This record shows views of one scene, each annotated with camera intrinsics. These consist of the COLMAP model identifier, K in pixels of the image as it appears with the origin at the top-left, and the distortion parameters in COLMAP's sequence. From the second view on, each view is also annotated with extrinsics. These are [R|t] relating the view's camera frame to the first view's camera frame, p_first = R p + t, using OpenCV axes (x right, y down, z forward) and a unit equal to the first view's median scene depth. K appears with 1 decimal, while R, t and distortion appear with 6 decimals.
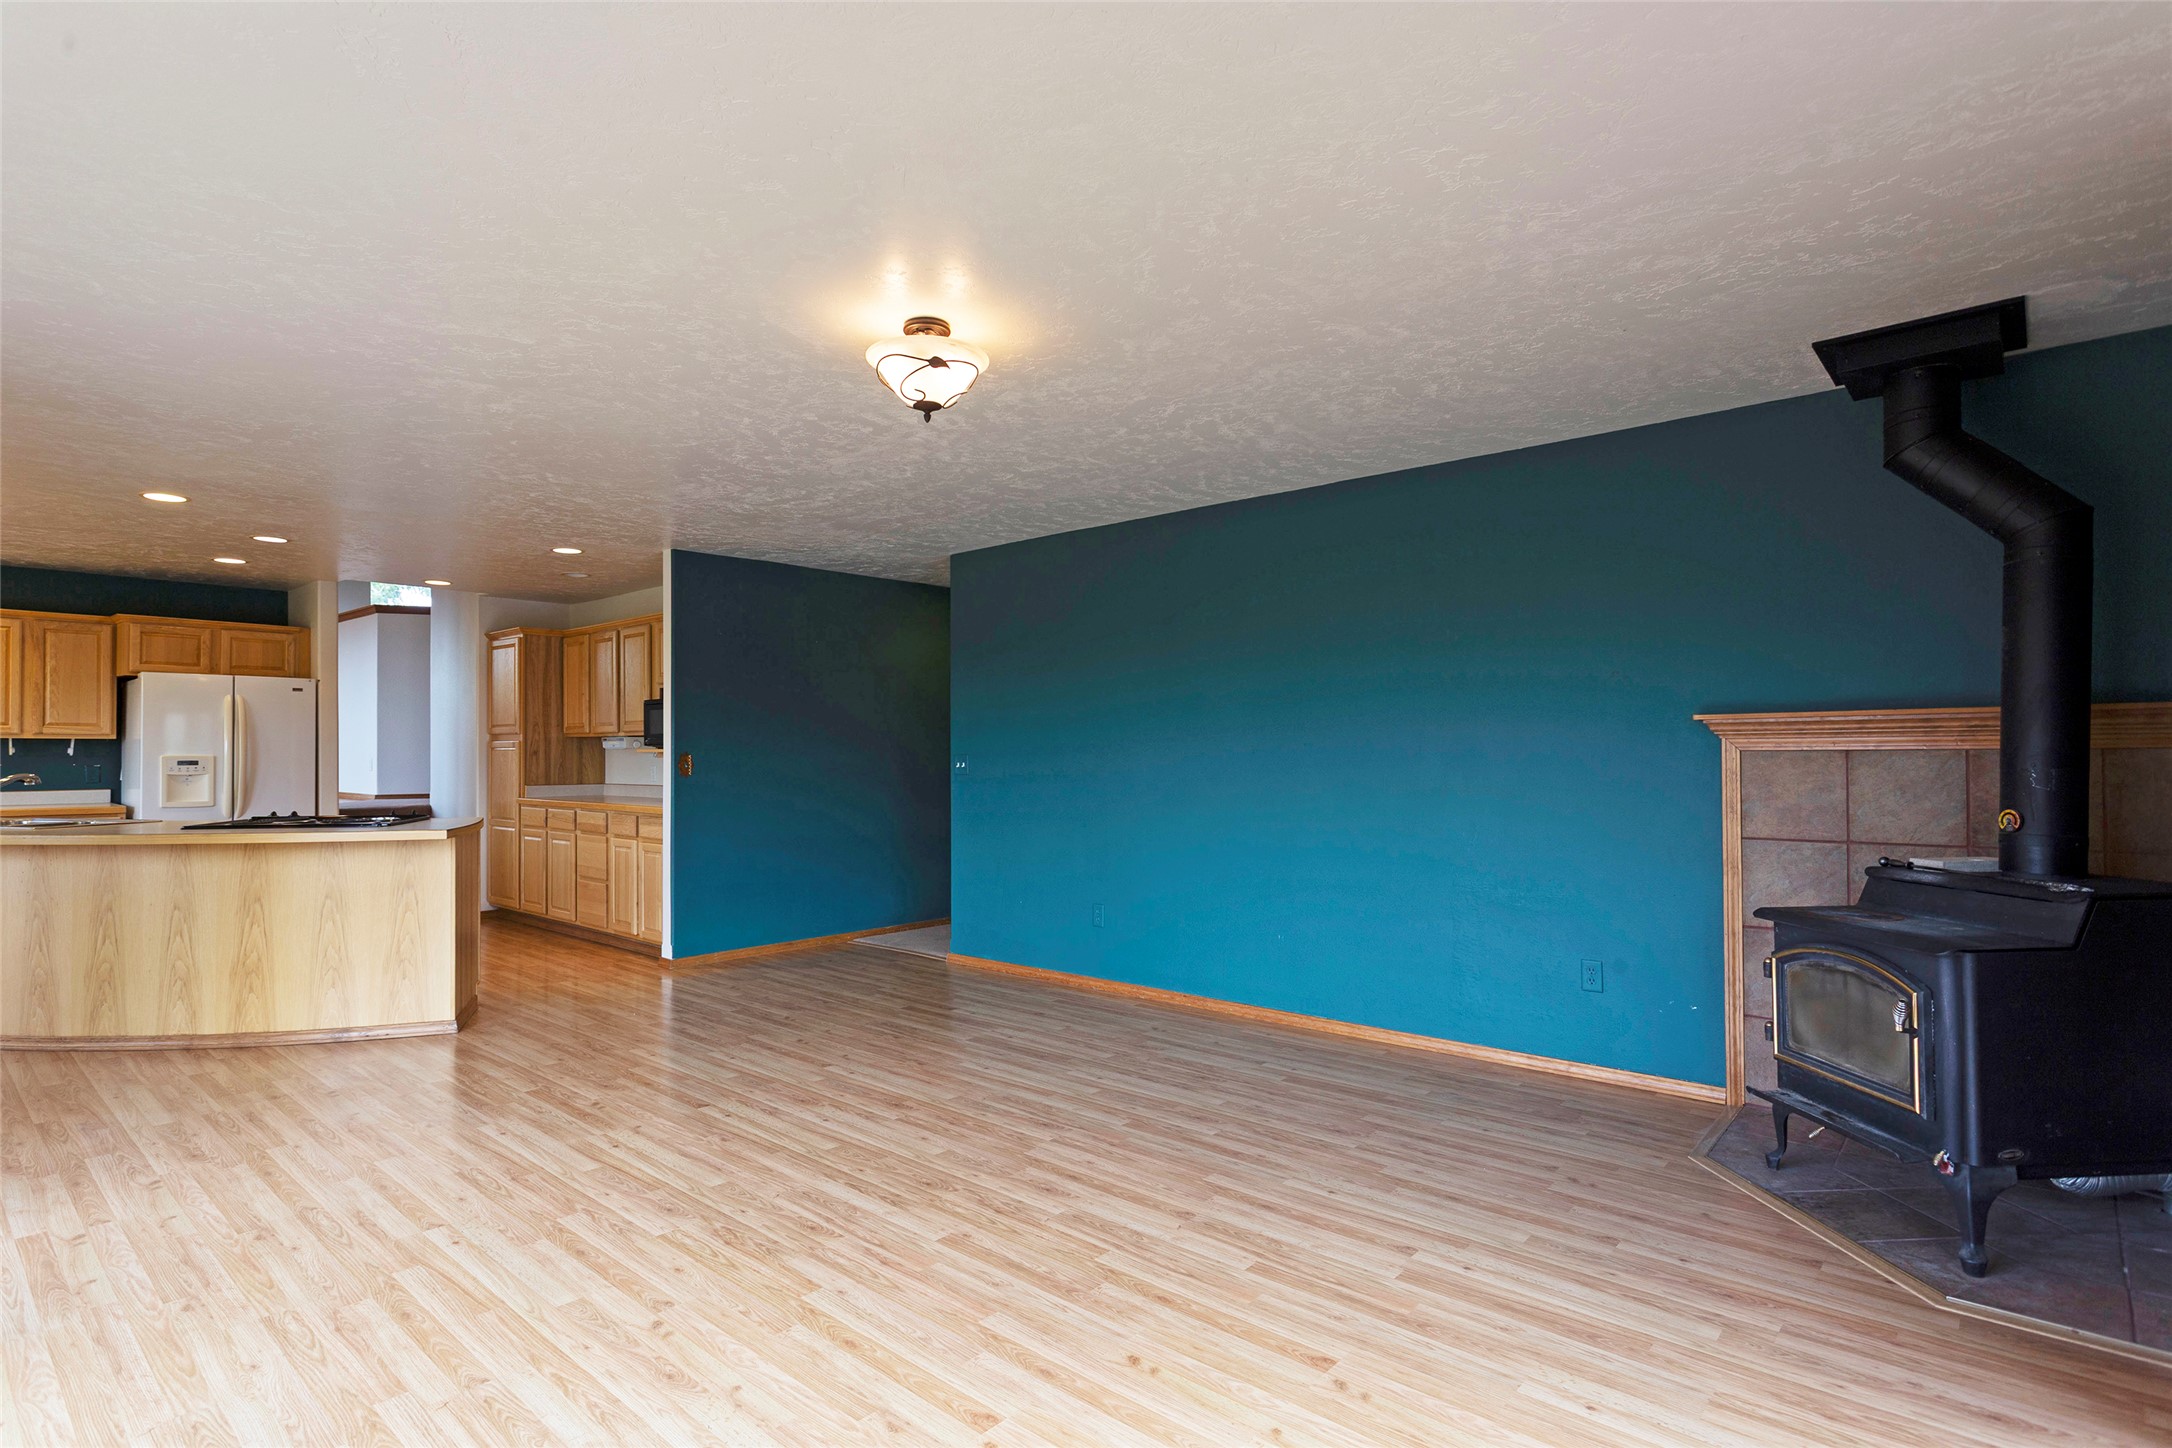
lens RADIAL K [[1092.8, 0, 1080.1], [0, 1092.8, 711.7], [0, 0, 1]] dist [-0.005744, 0.001387]
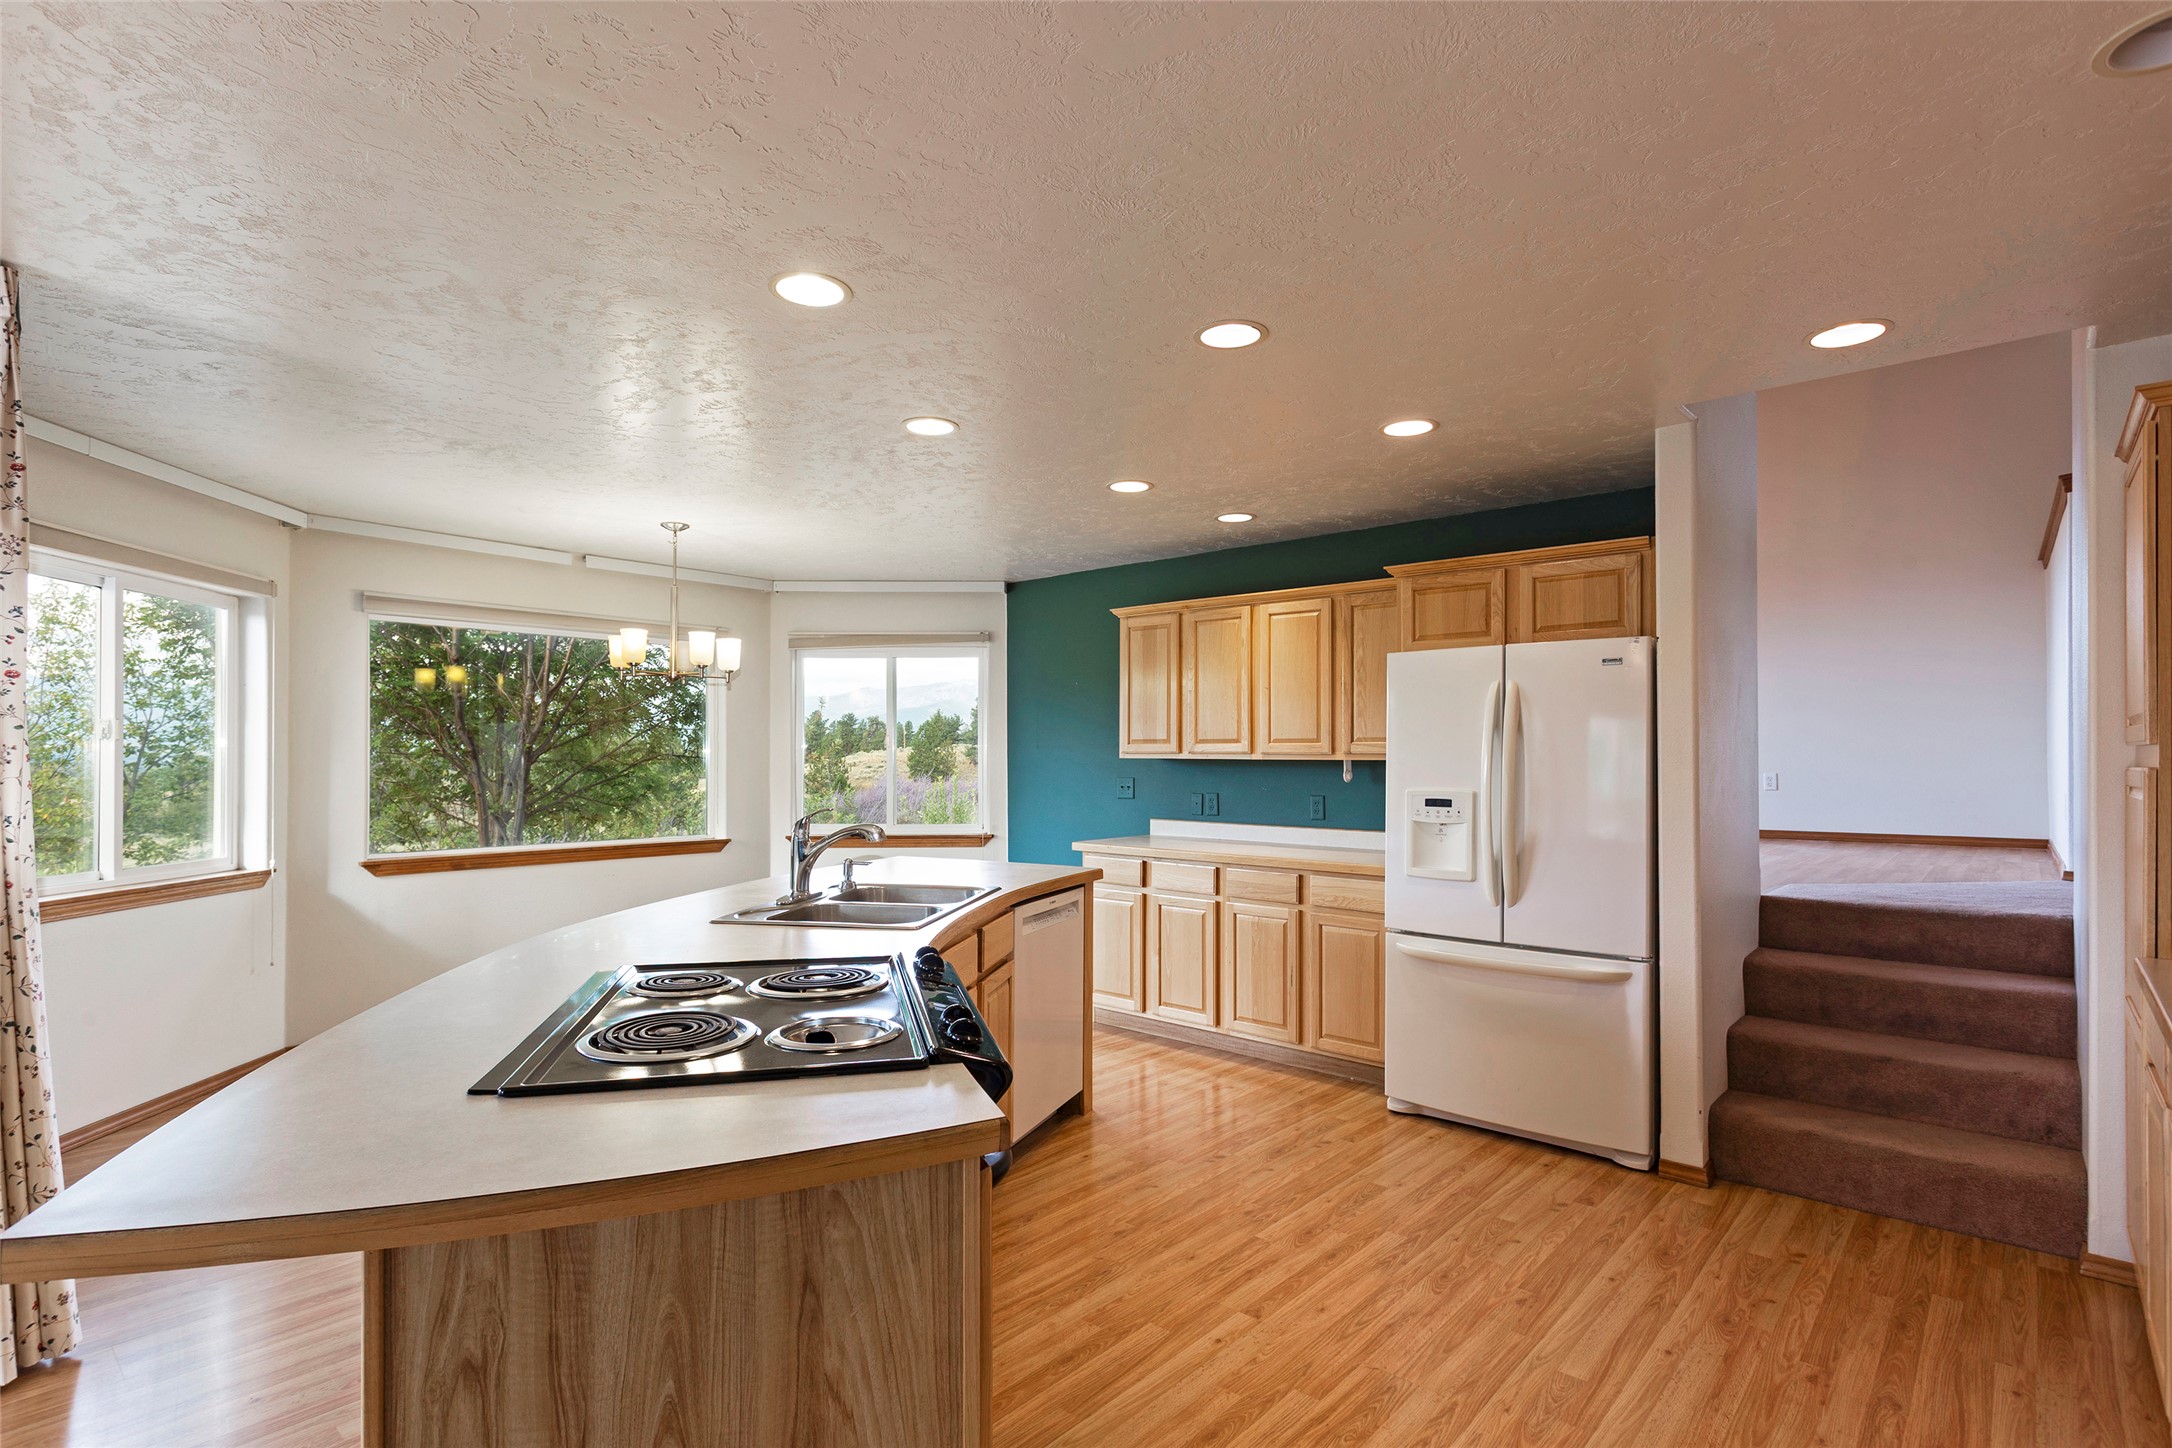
lens RADIAL K [[1035.9, 0, 1092.9], [0, 1035.9, 767.4], [0, 0, 1]] dist [-0.012551, -0.000406]
pose [[-0.005528, 0.007882, -0.999954, -0.402149], [0.027496, 0.999592, 0.007728, 0.028762], [0.999607, -0.027452, -0.005743, 1.233759]]
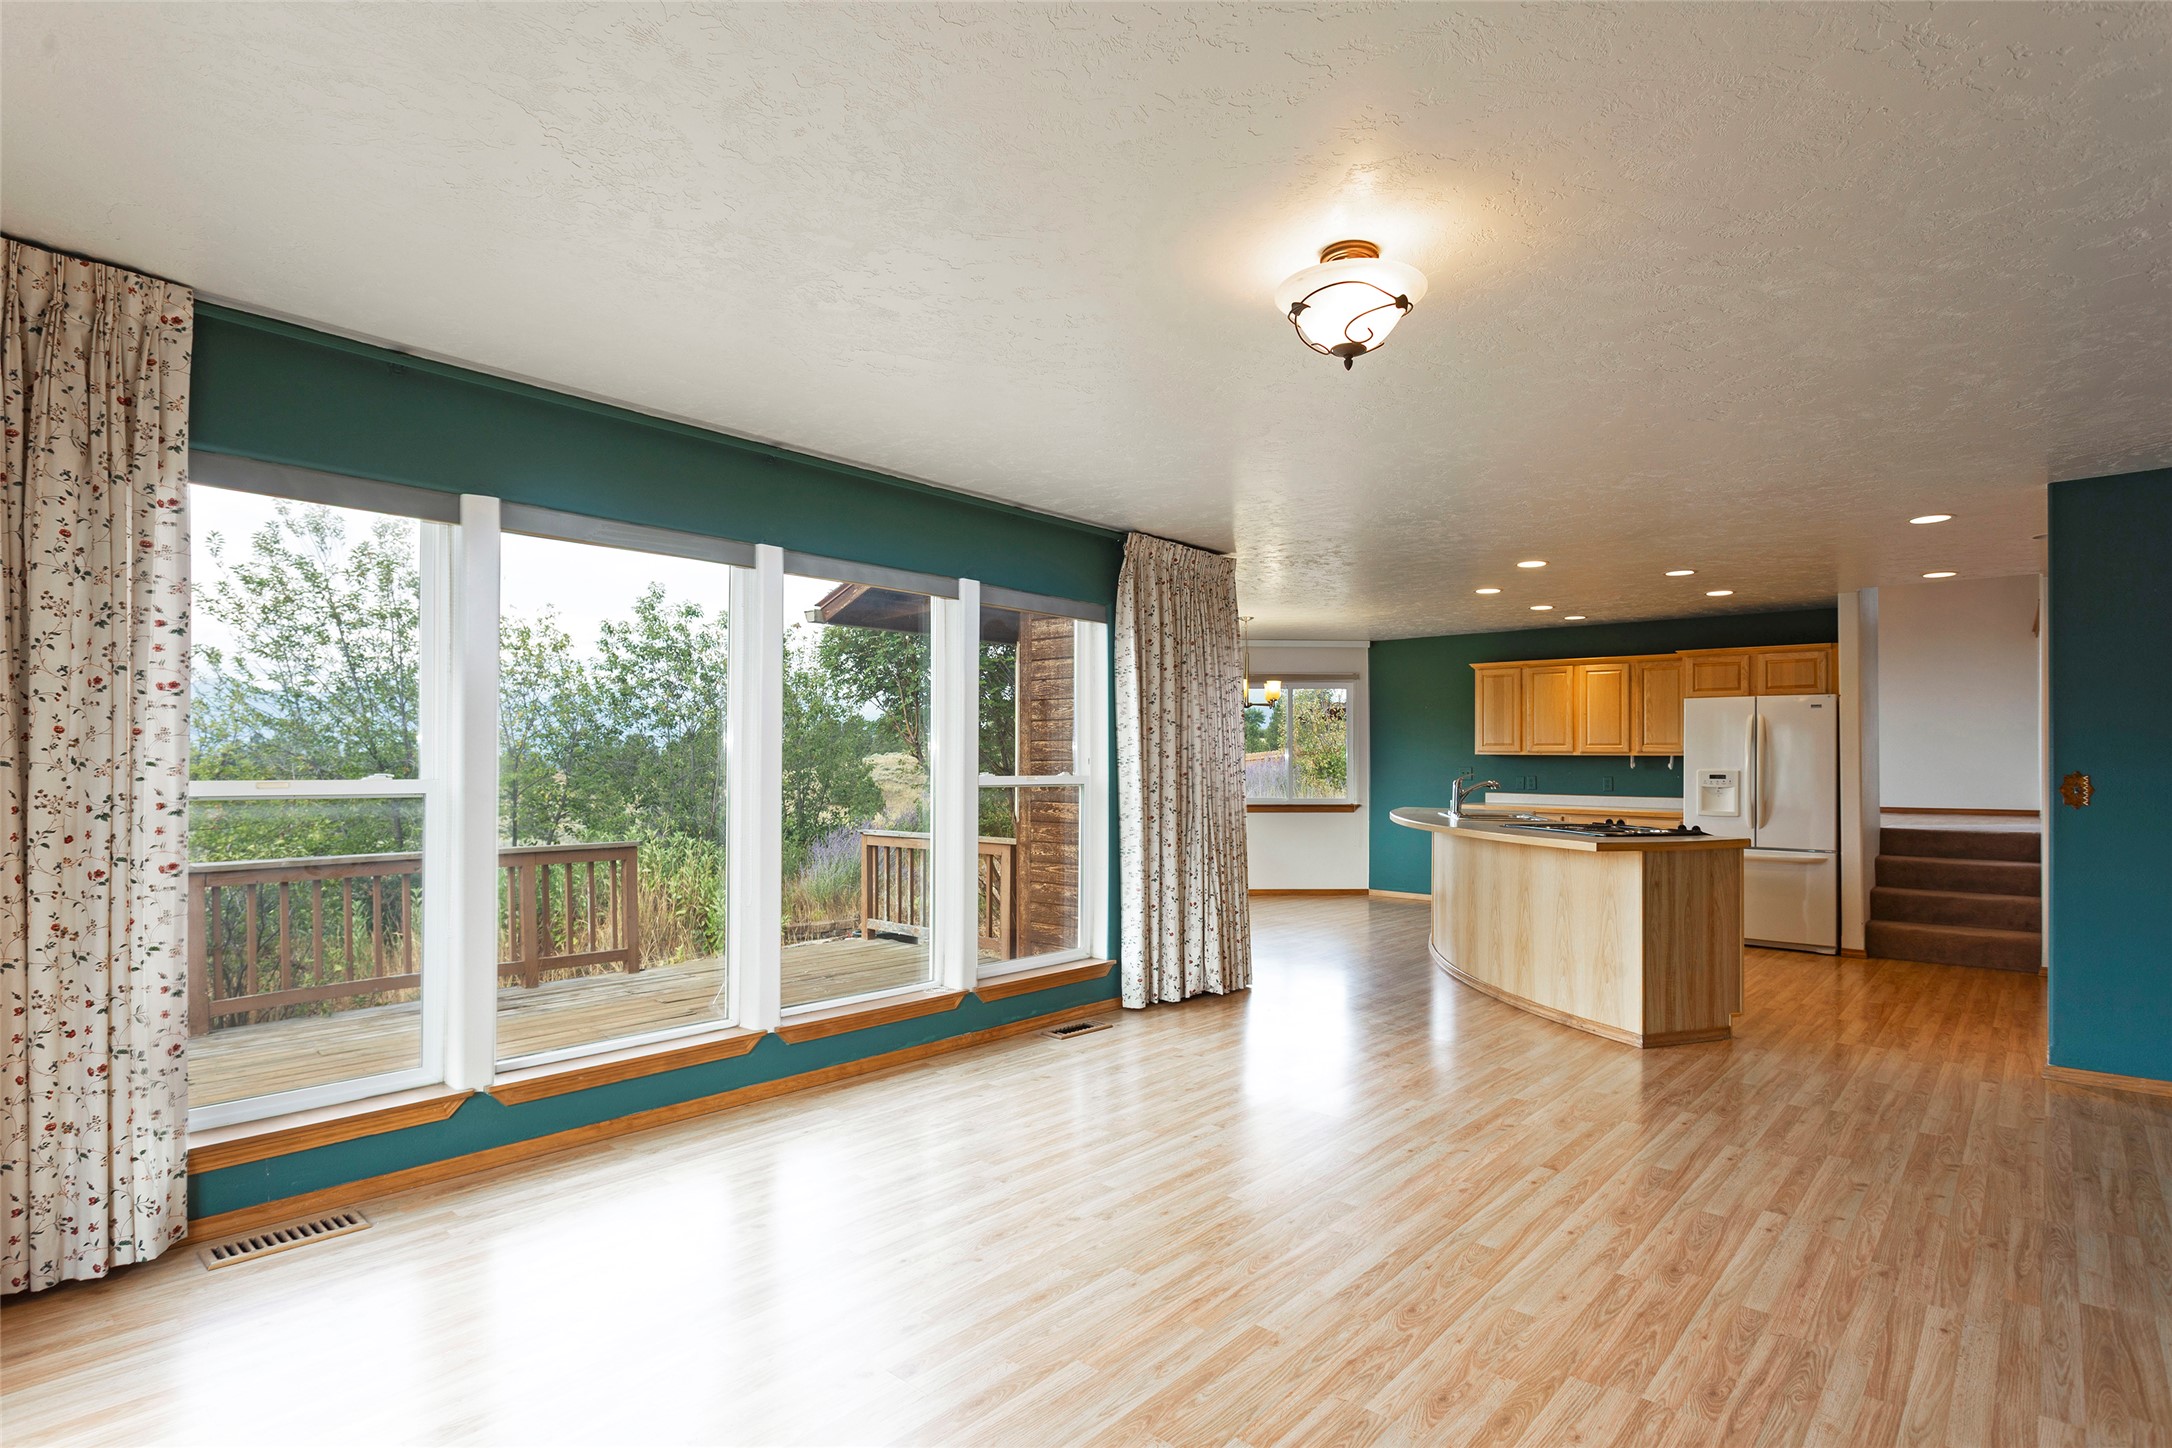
lens RADIAL K [[1092.8, 0, 1105.6], [0, 1092.8, 759.9], [0, 0, 1]] dist [-0.005744, 0.001387]
pose [[0.005231, 0.000545, -0.999986, 0.459975], [0.030402, 0.999538, 0.000704, 0.014390], [0.999524, -0.030405, 0.005212, 0.544607]]
